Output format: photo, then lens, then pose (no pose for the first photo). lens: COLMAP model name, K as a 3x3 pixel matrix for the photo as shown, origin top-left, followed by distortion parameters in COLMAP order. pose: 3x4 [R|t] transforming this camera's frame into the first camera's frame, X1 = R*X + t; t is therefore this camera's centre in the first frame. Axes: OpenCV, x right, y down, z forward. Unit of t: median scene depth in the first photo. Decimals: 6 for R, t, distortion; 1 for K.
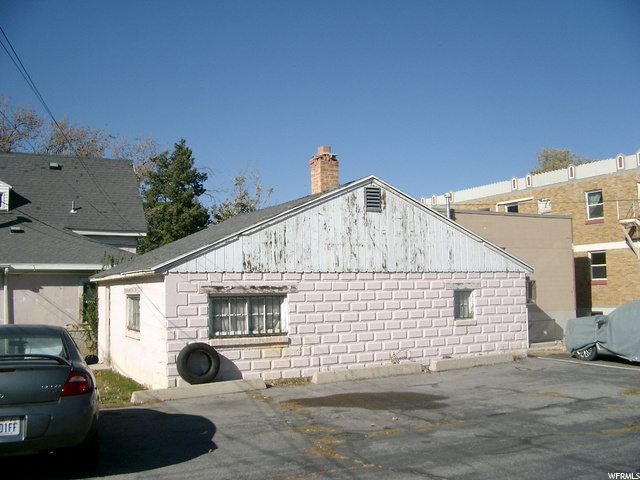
lens RADIAL K [[666.3, 0, 318.3], [0, 666.3, 227.4], [0, 0, 1]] dist [-0.131542, 0.005292]
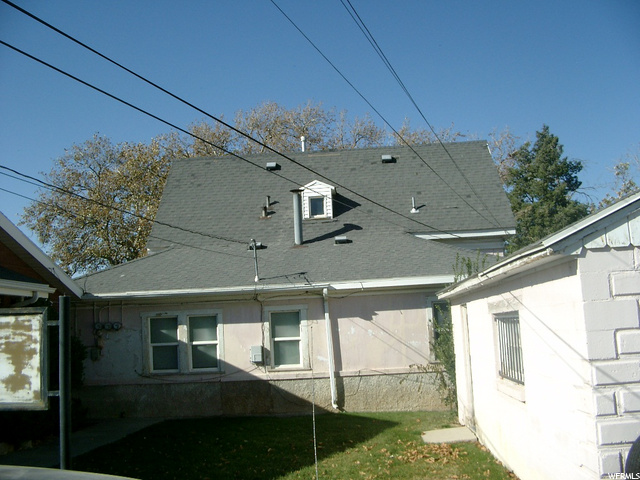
lens RADIAL K [[666.3, 0, 318.3], [0, 666.3, 227.4], [0, 0, 1]] dist [-0.131542, 0.005292]
pose [[0.853625, -0.106790, -0.509824, -0.087871], [0.087366, 0.994246, -0.061978, 0.035432], [0.513509, 0.008365, 0.858043, 0.311091]]
